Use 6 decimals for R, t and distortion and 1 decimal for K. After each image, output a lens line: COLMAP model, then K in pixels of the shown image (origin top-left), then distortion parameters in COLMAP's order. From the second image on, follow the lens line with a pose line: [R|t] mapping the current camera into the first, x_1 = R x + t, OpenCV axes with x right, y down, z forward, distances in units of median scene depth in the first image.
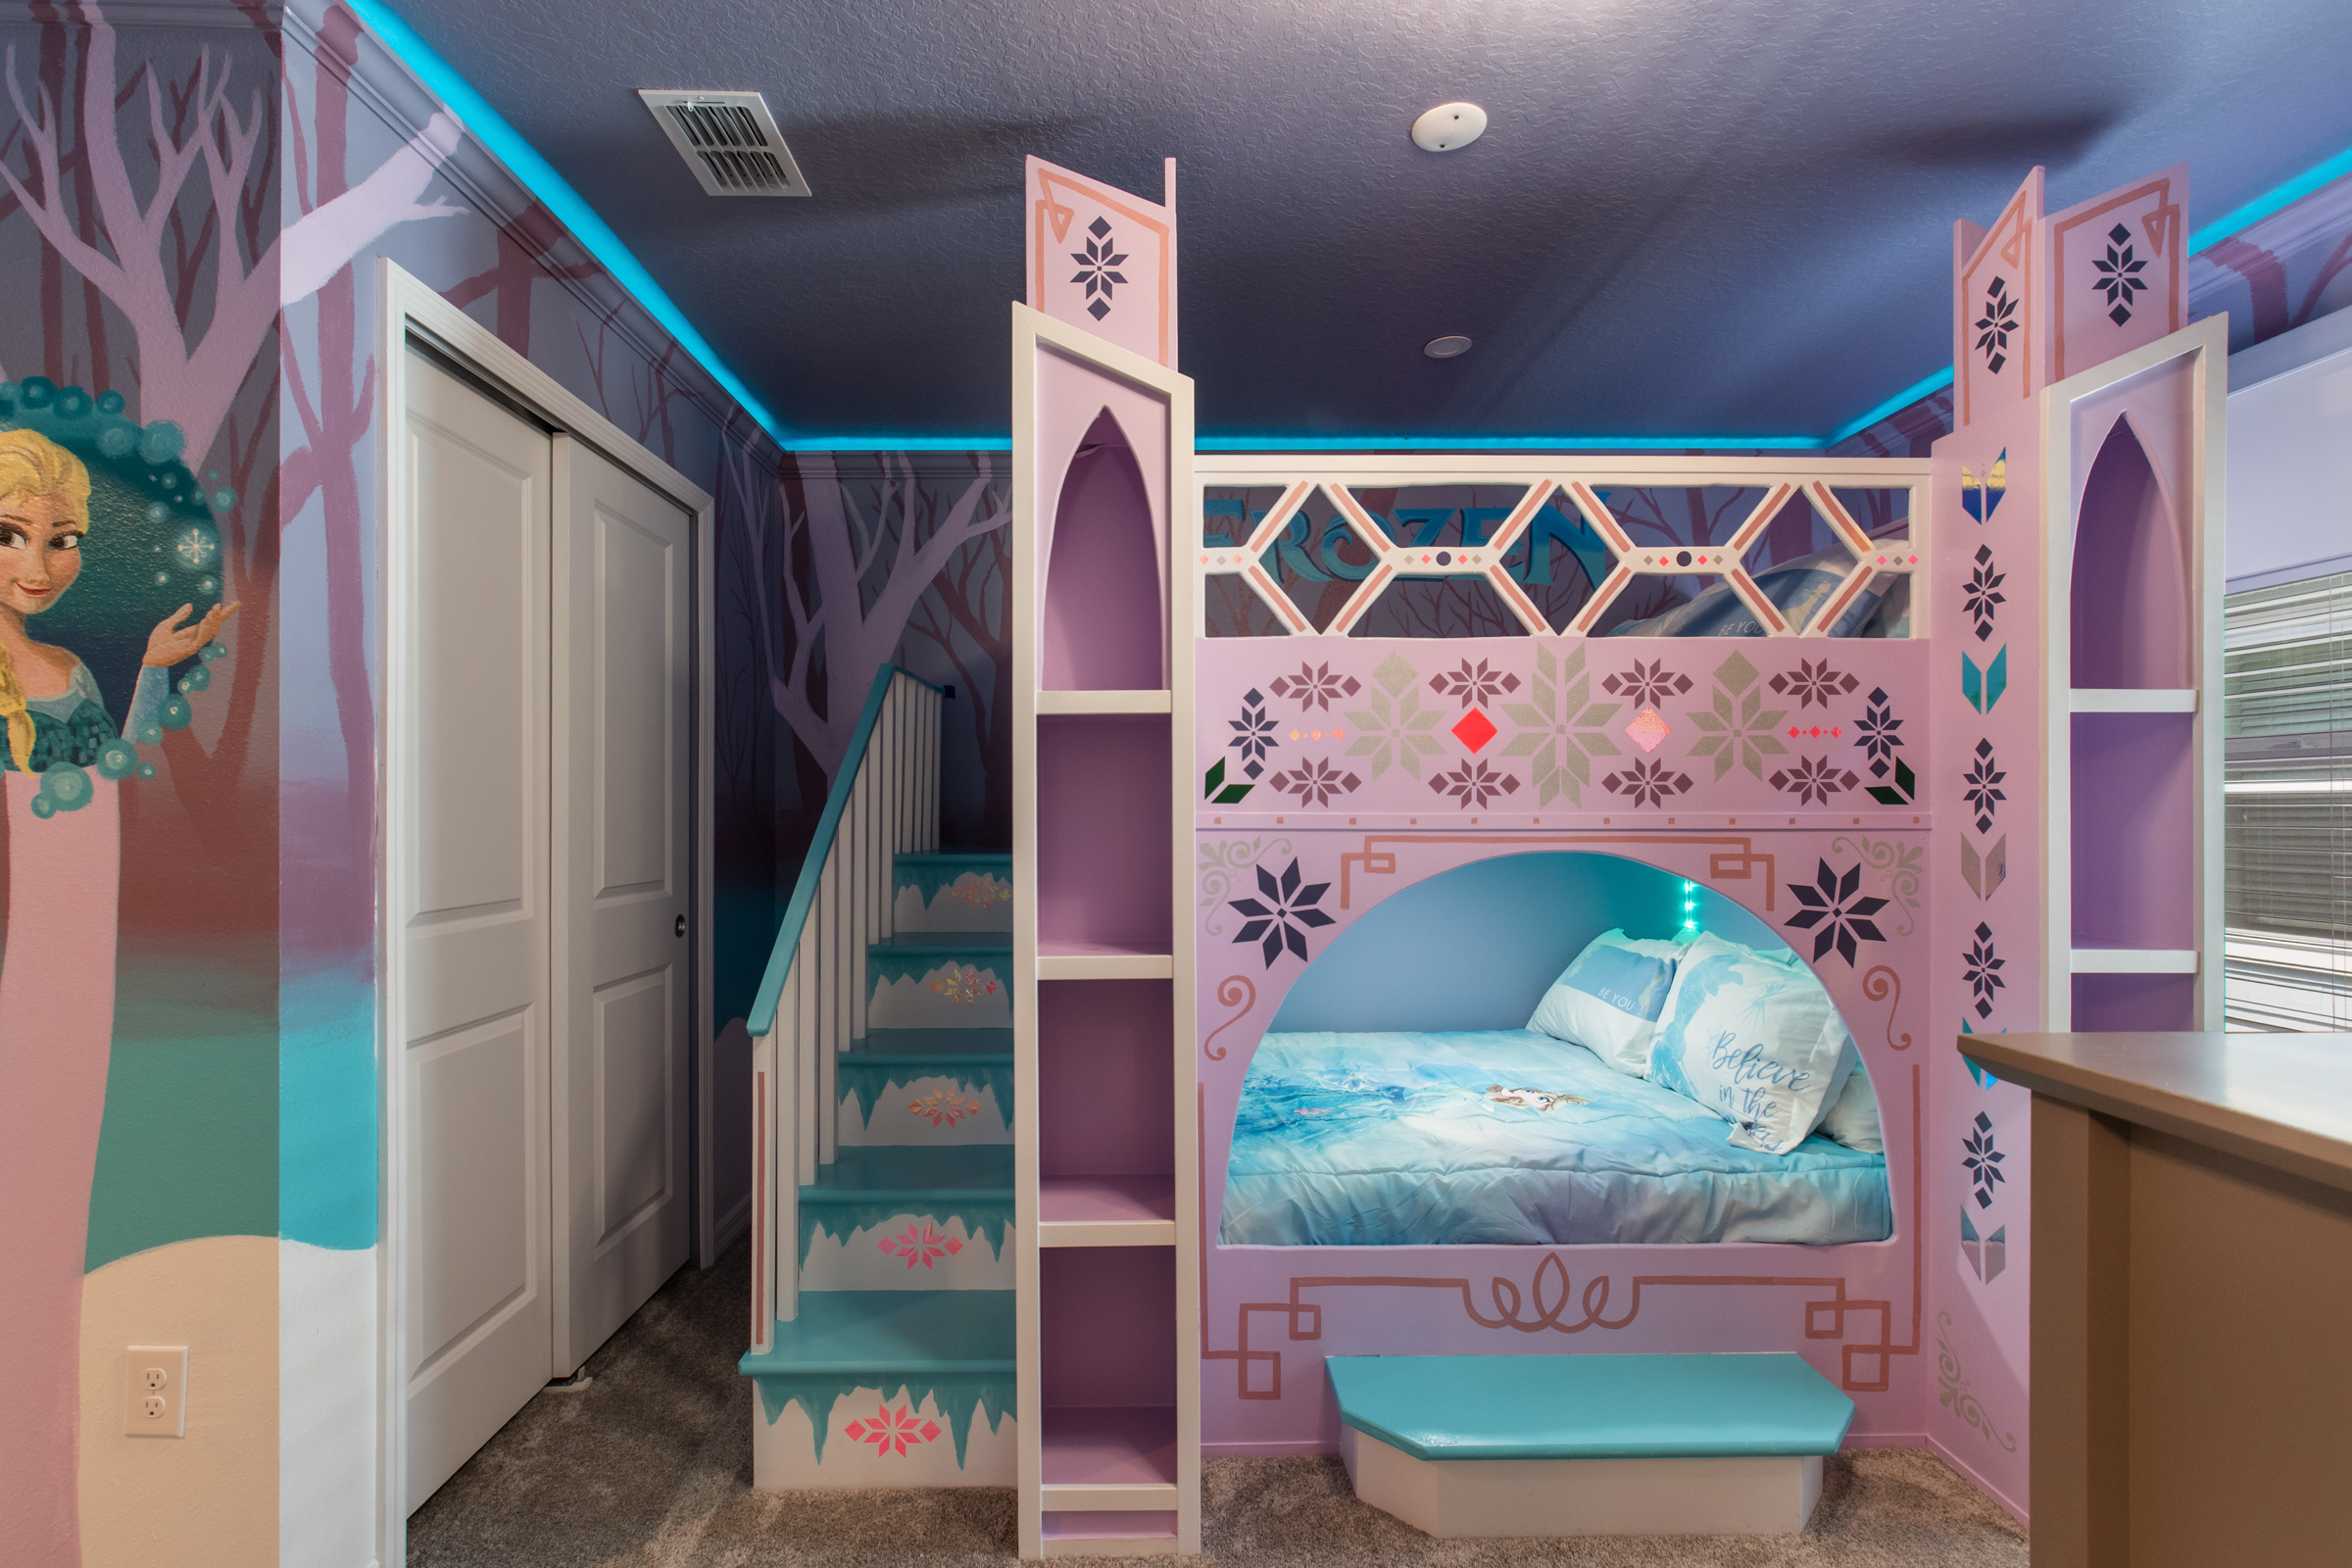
lens RADIAL K [[1056.1, 0, 1171.6], [0, 1056.1, 804.0], [0, 0, 1]] dist [-0.010014, -0.000310]
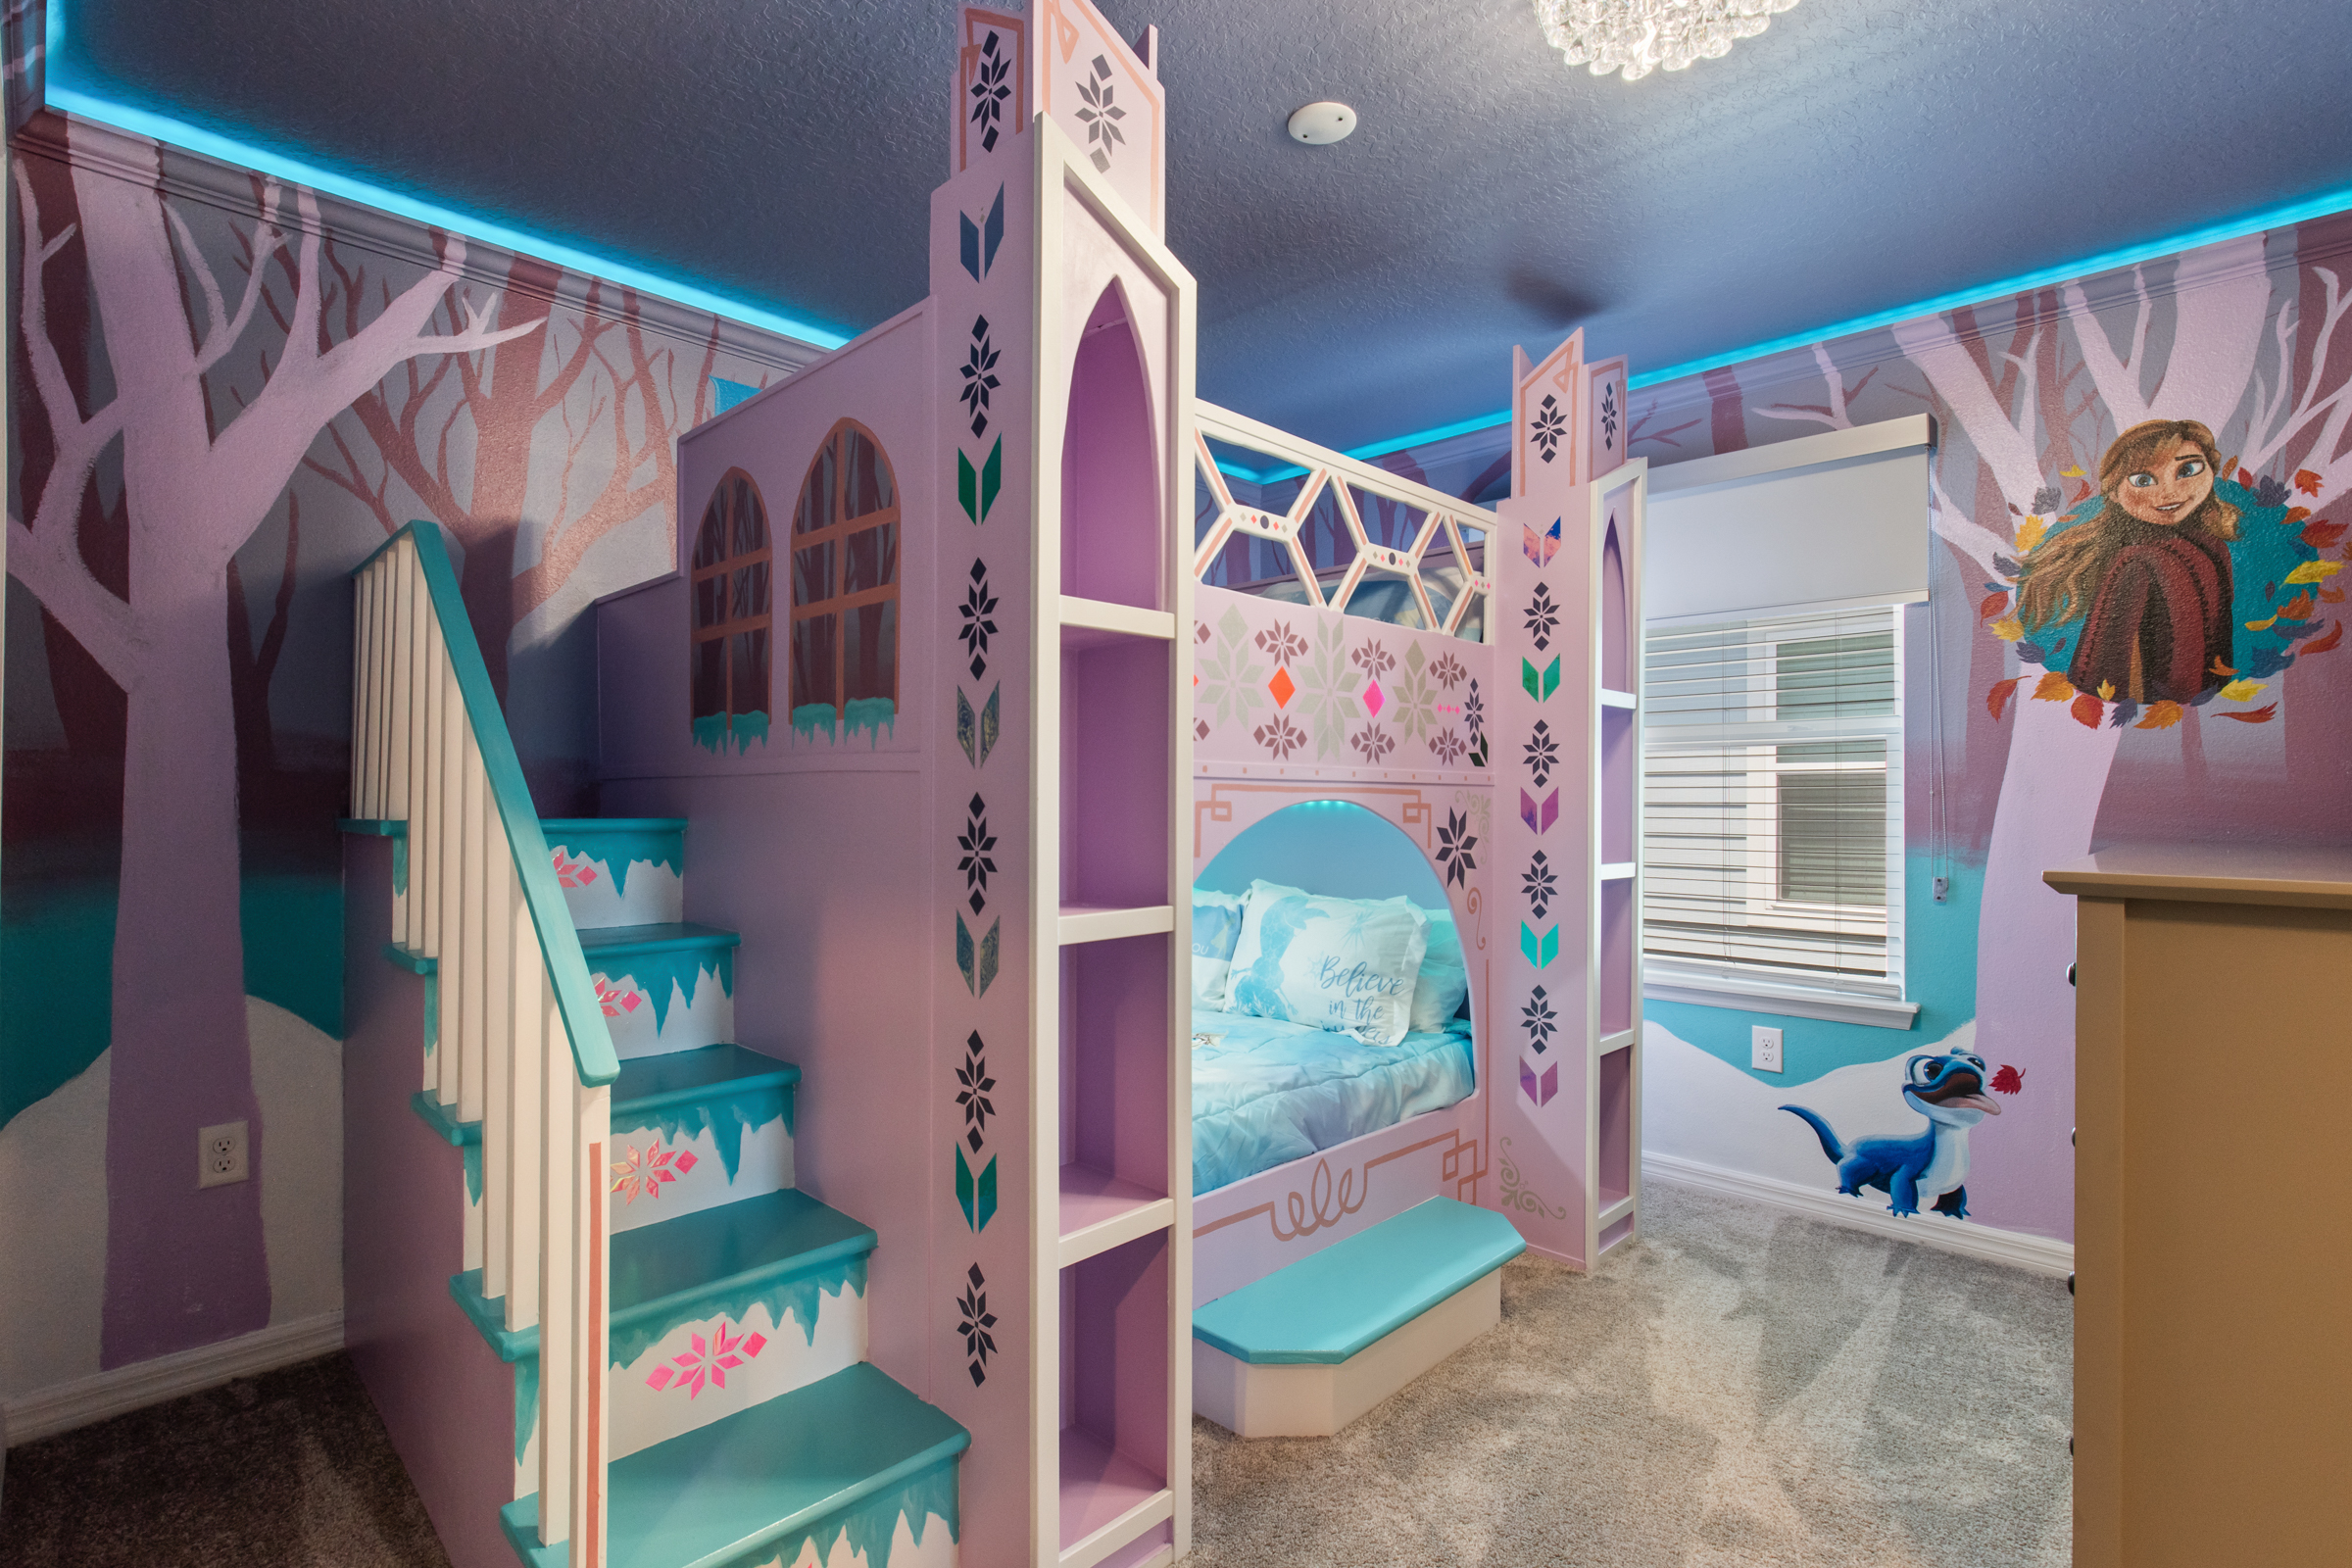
lens RADIAL K [[1094.4, 0, 1180.5], [0, 1094.4, 792.9], [0, 0, 1]] dist [-0.003639, -0.001288]
pose [[0.709992, 0.008594, 0.704157, -0.566345], [-0.008671, 0.999956, -0.003461, 0.042182], [-0.704157, -0.003649, 0.710035, 0.279502]]
